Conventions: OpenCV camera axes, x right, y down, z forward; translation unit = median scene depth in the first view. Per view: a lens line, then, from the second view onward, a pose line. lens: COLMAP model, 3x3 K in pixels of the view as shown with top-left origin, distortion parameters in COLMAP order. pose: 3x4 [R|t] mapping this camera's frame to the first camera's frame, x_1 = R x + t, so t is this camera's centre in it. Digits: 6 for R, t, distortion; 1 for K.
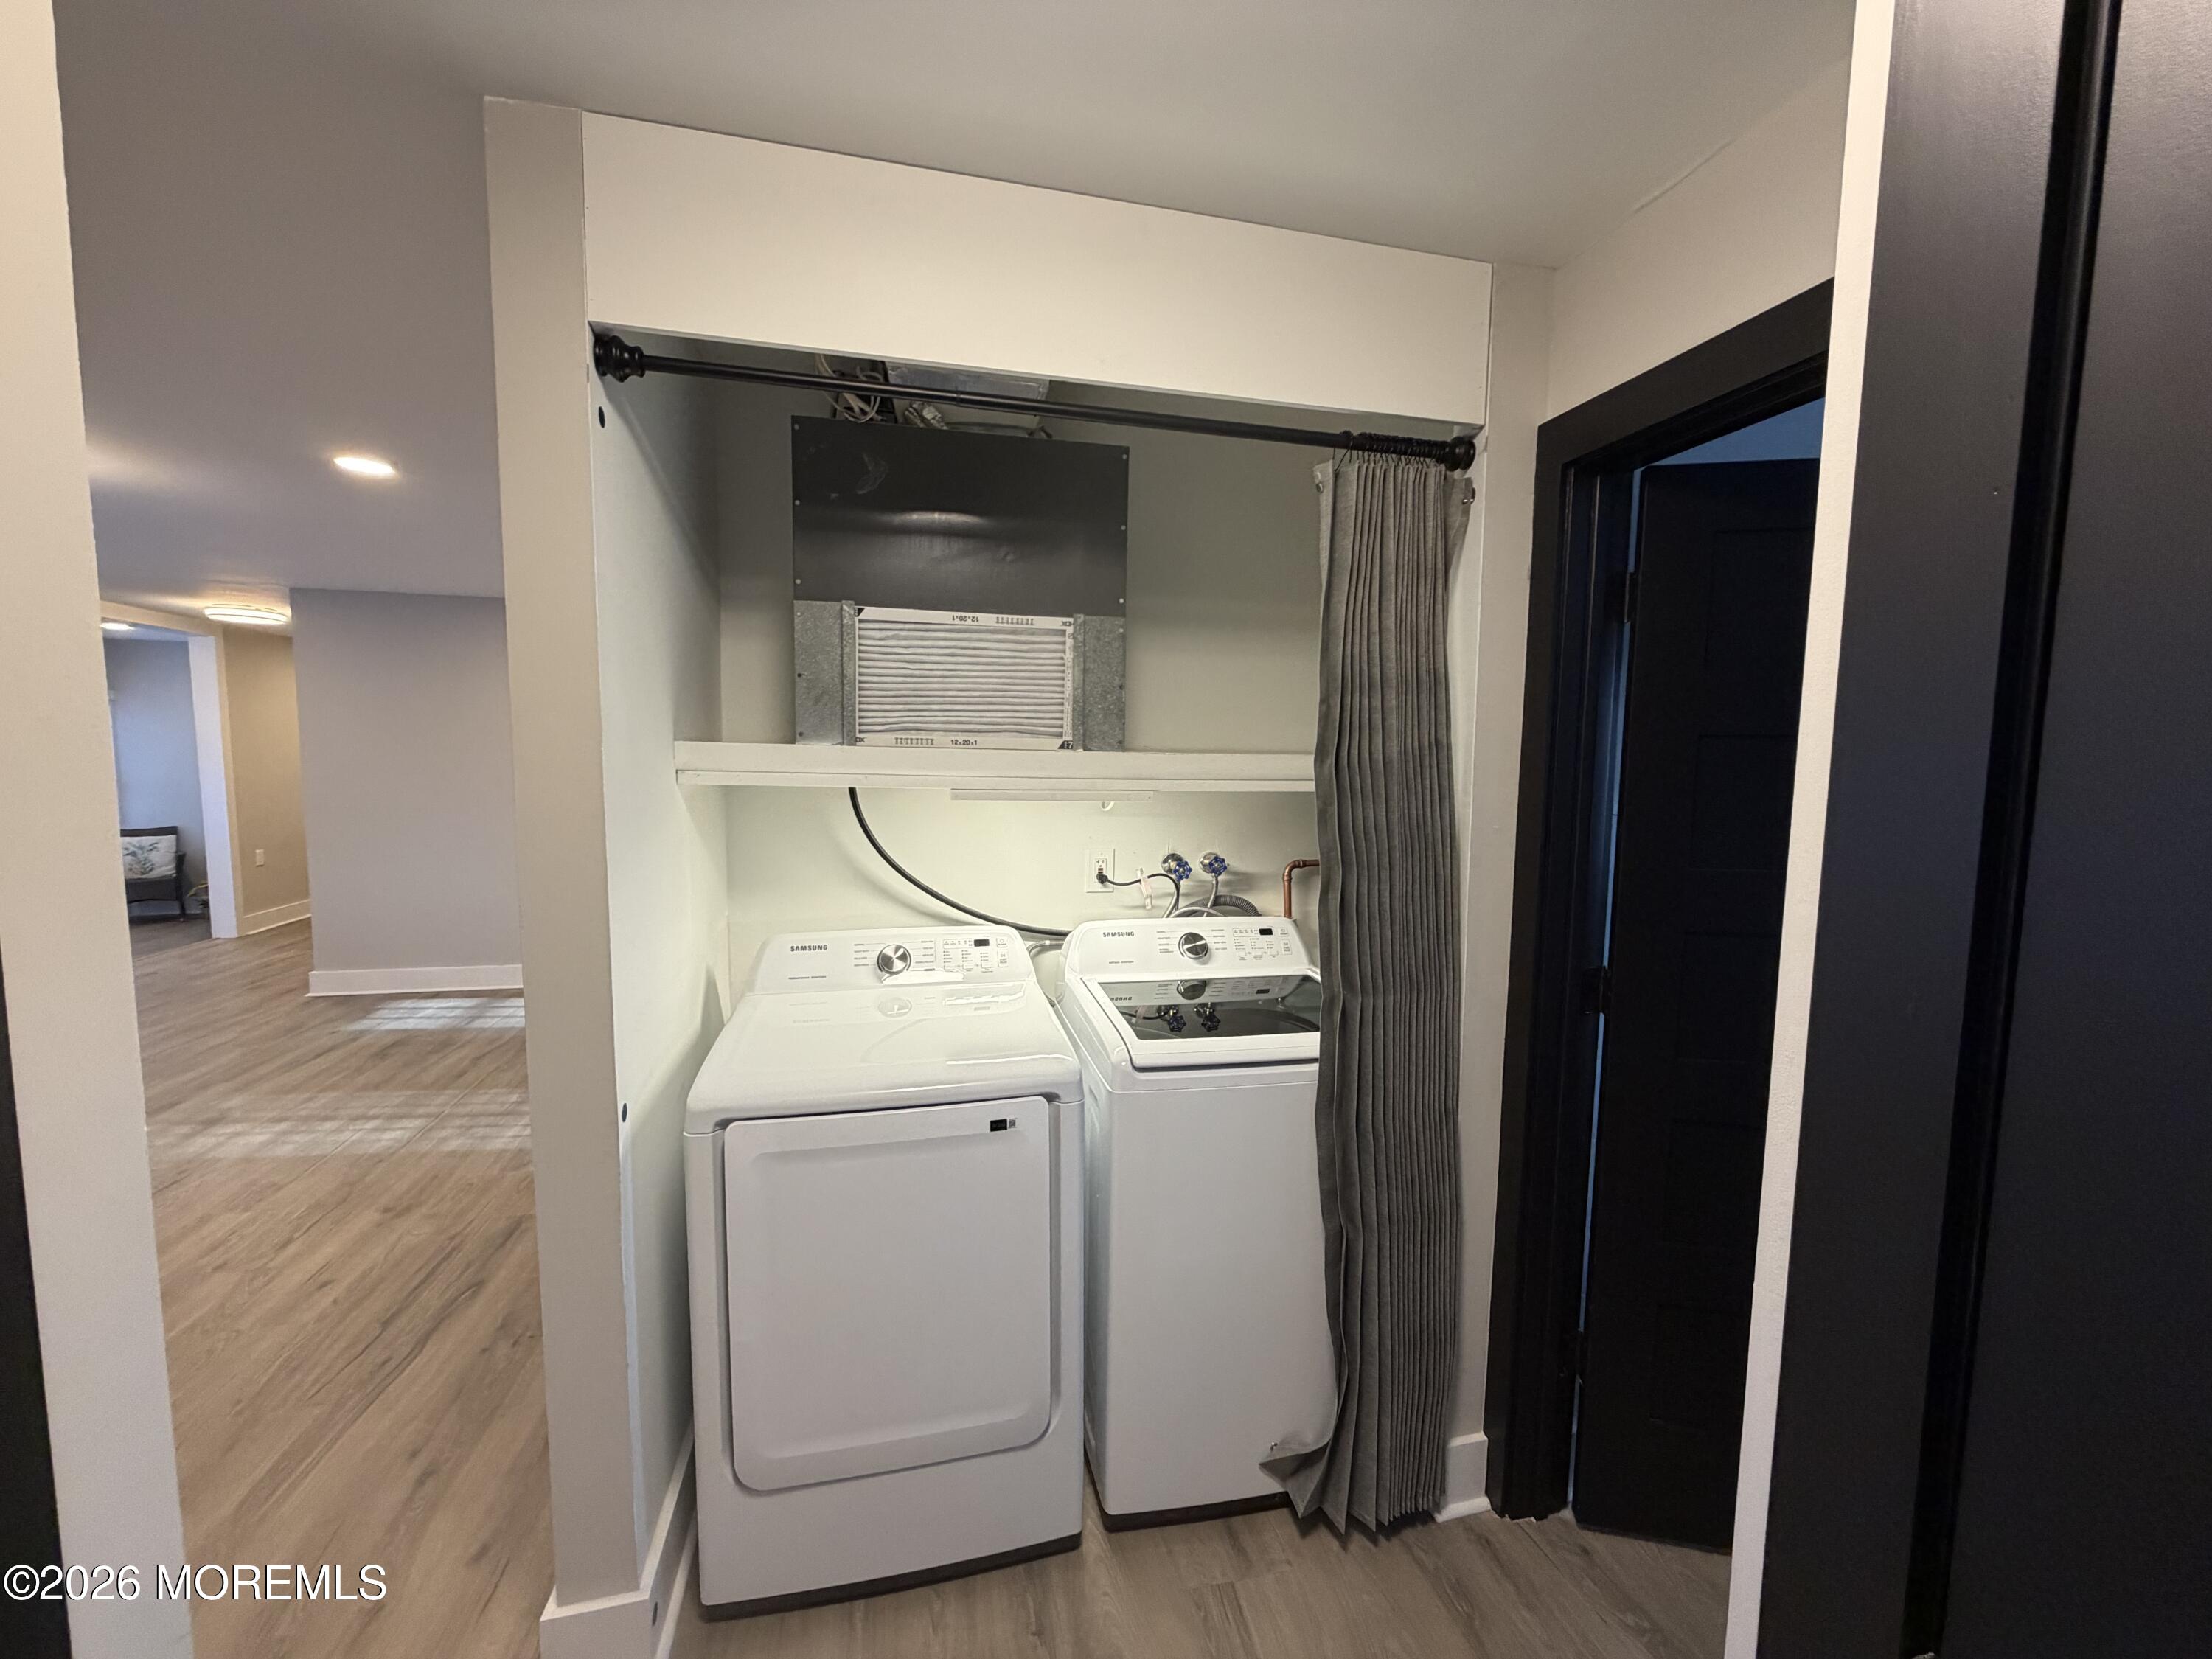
lens RADIAL K [[889.6, 0, 1101.8], [0, 889.6, 821.6], [0, 0, 1]] dist [-0.002940, -0.000220]
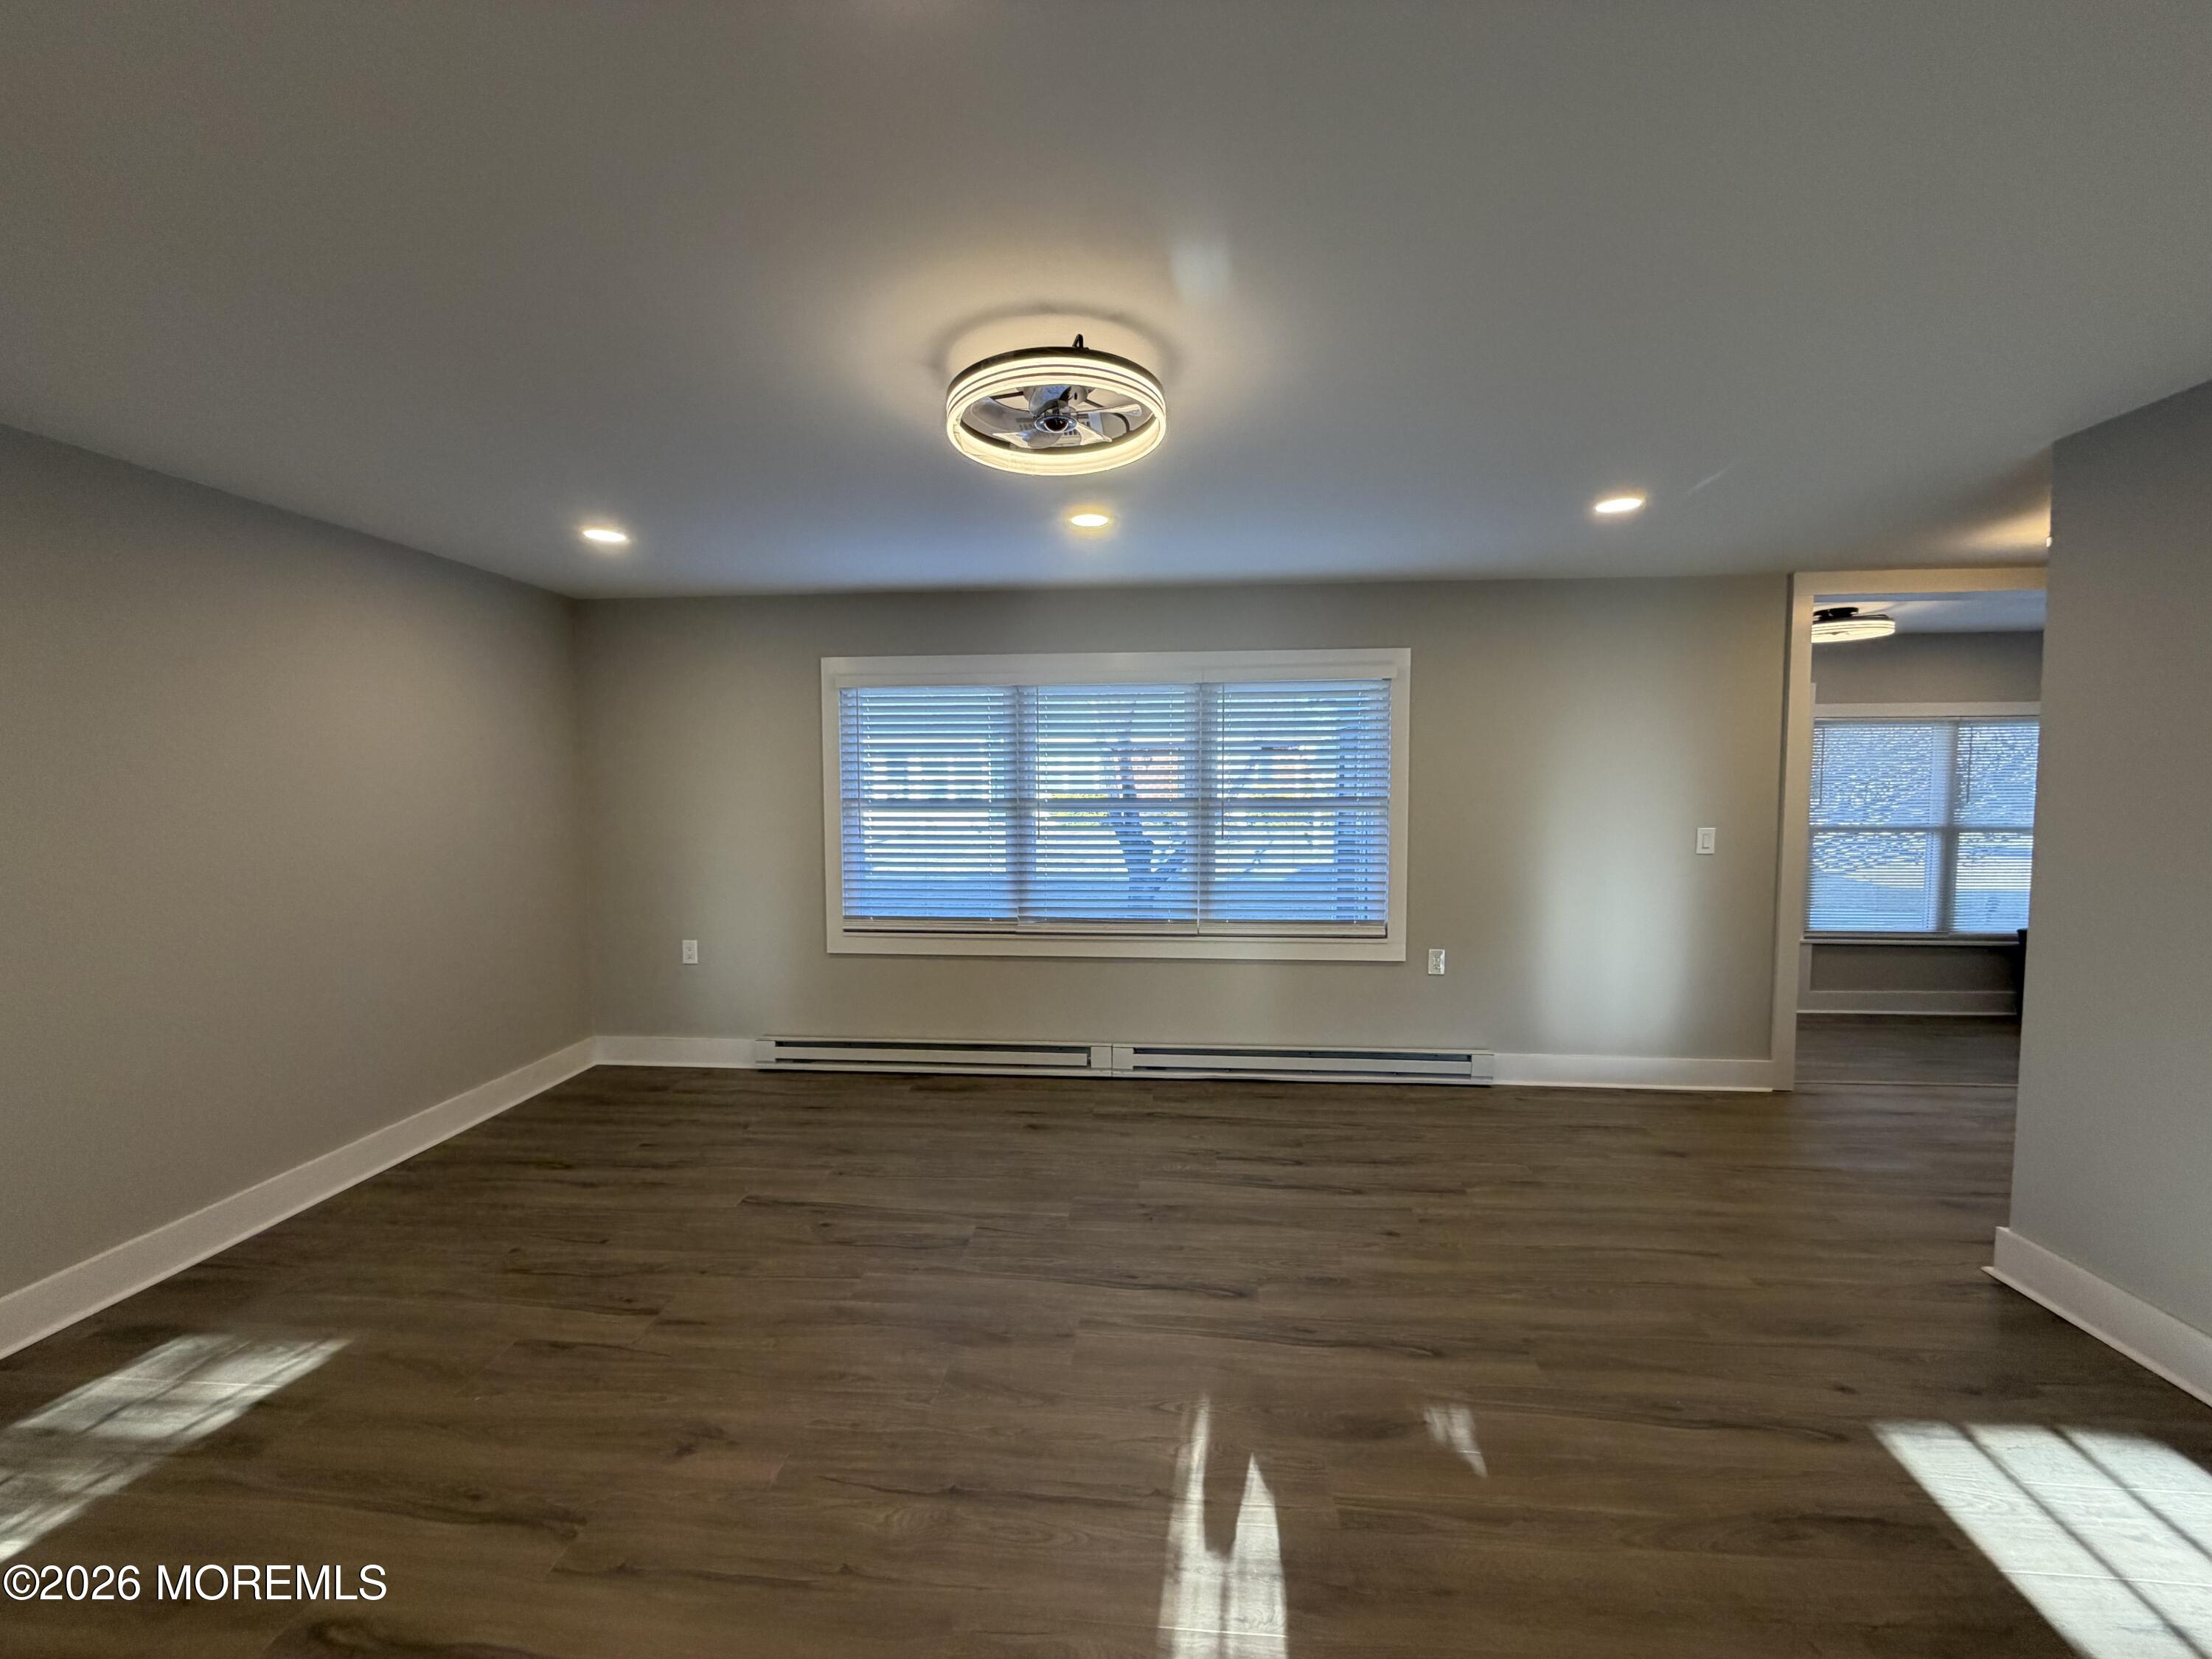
lens RADIAL K [[882.8, 0, 1105.7], [0, 882.8, 822.8], [0, 0, 1]] dist [0.000236, -0.000336]
pose [[-0.287521, 0.035230, -0.957126, -0.386344], [-0.077818, 0.995160, 0.060006, -0.063357], [0.954608, 0.091735, -0.283388, 0.873754]]
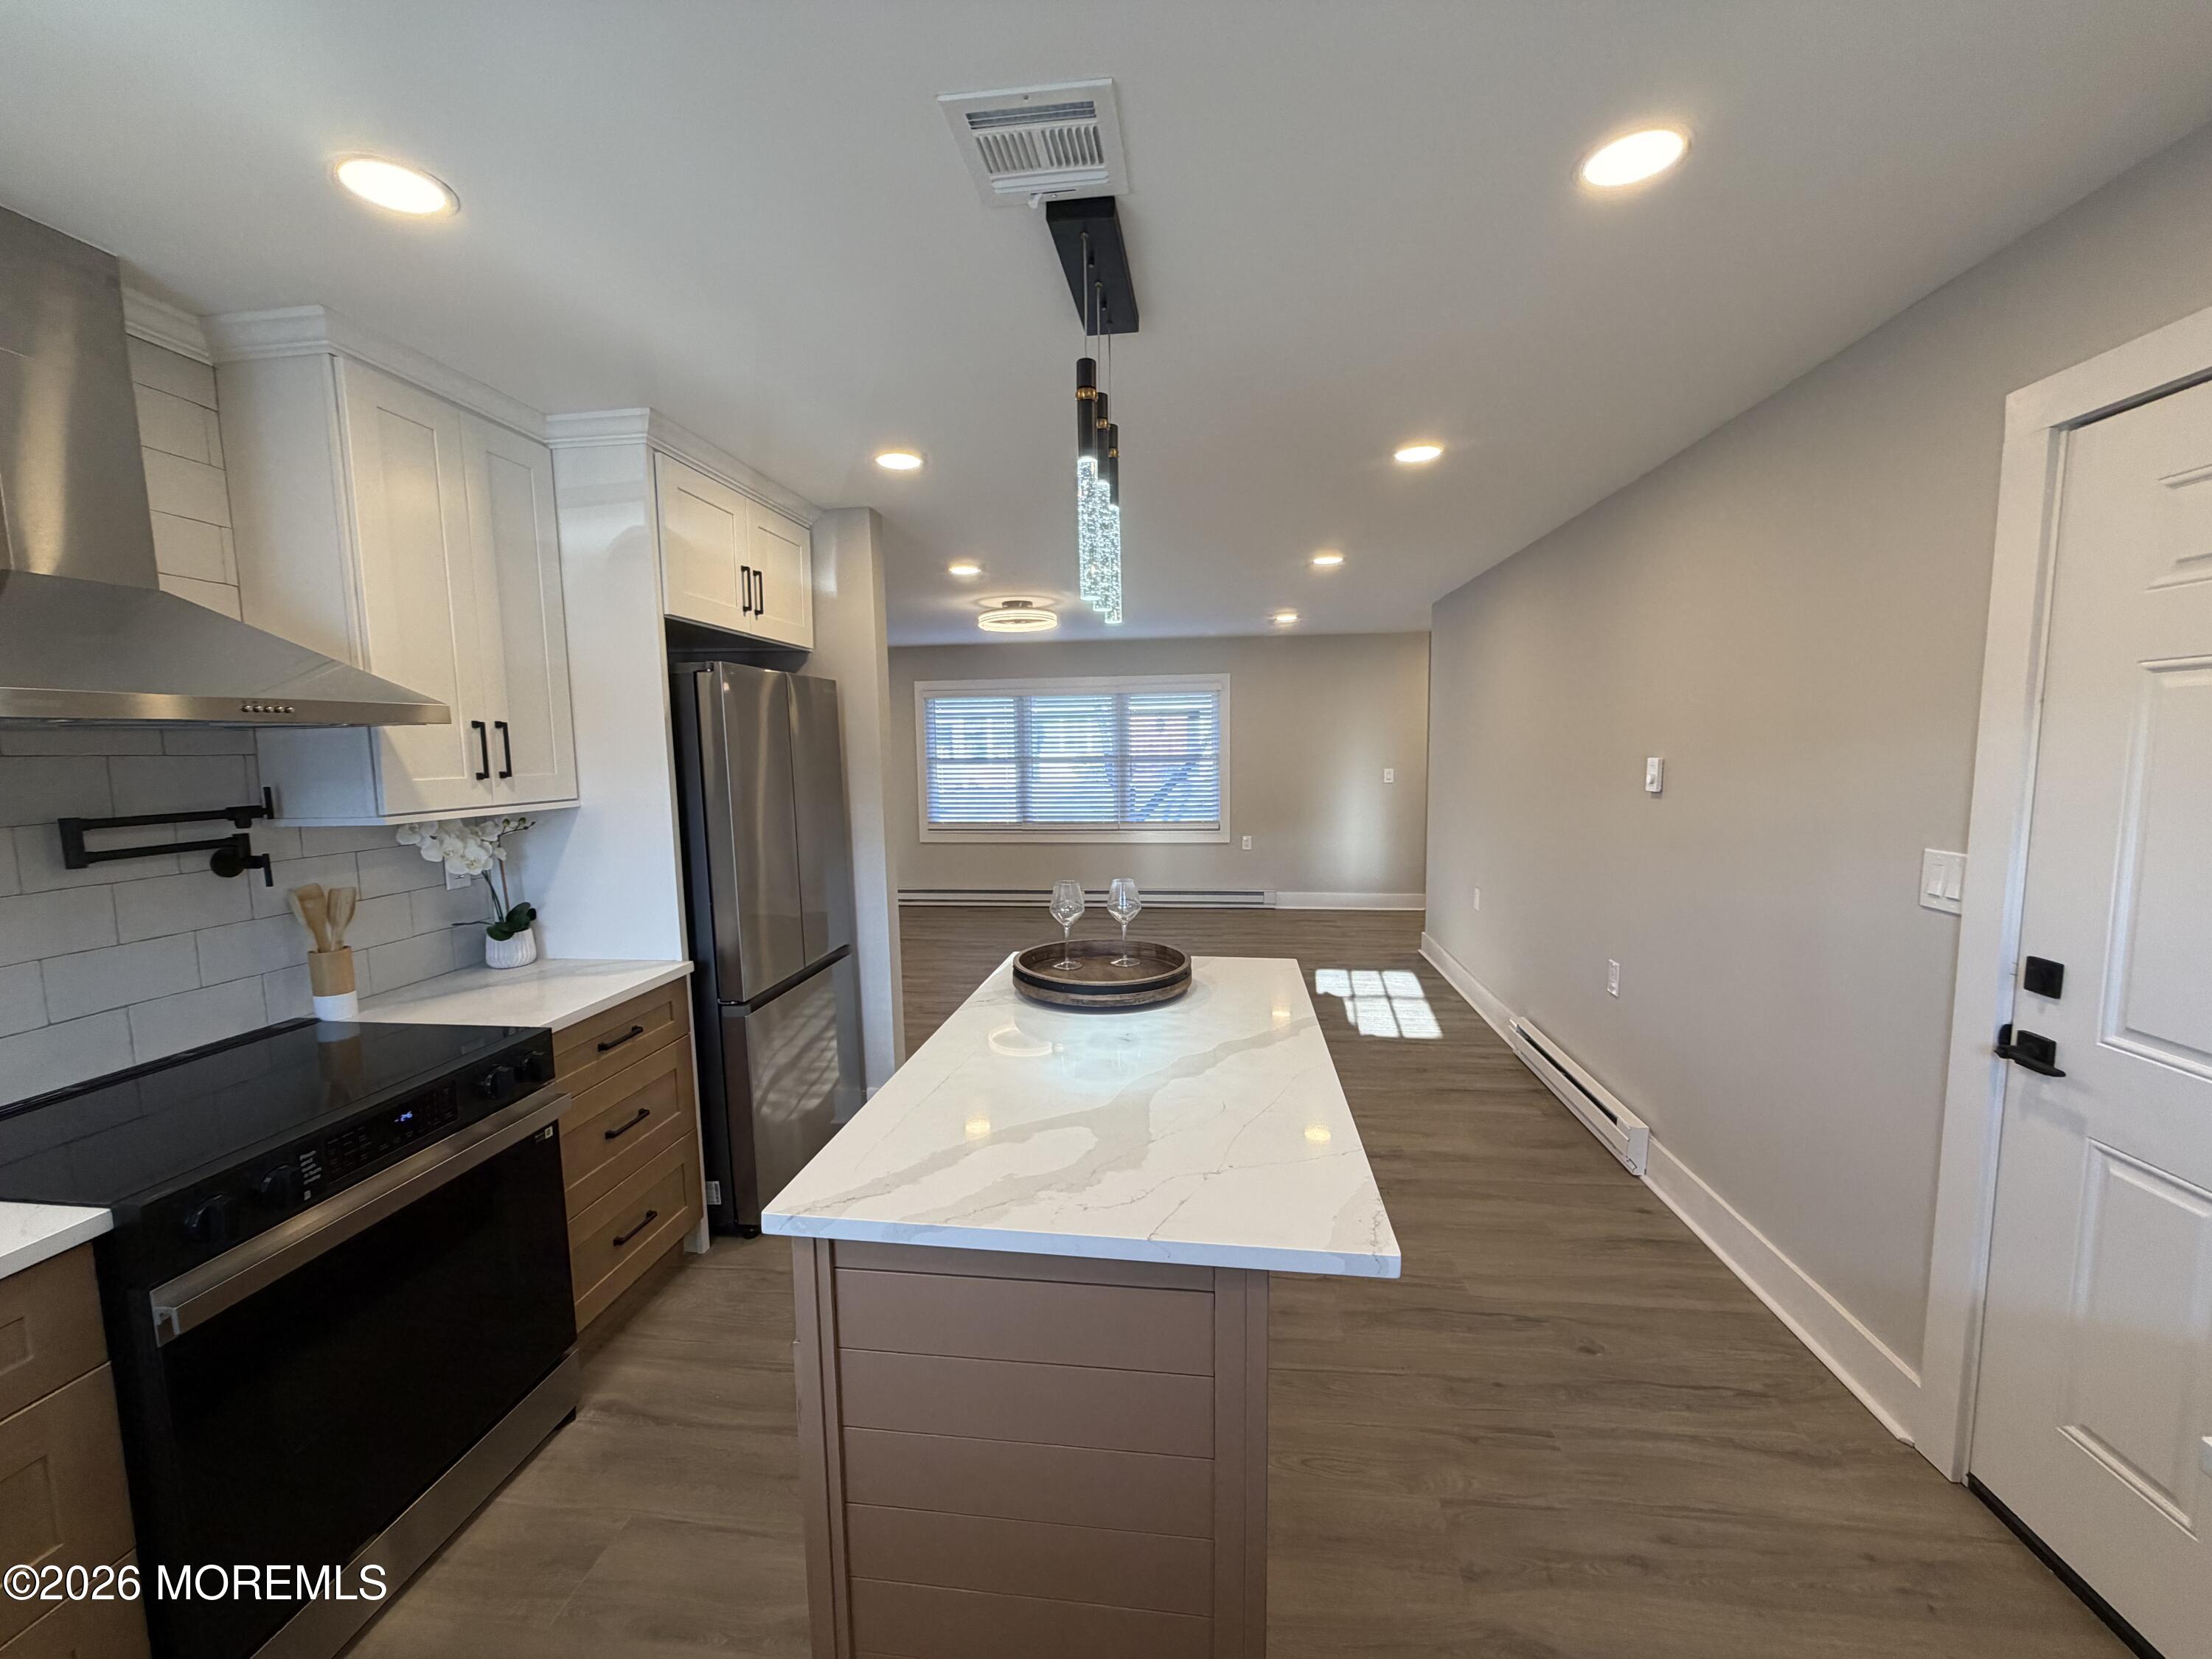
lens RADIAL K [[882.8, 0, 1109.3], [0, 882.8, 832.6], [0, 0, 1]] dist [0.000236, -0.000336]
pose [[-0.326953, 0.092228, -0.940530, 0.465669], [-0.065658, 0.990605, 0.119963, -0.104589], [0.942757, 0.100976, -0.317825, 1.317770]]
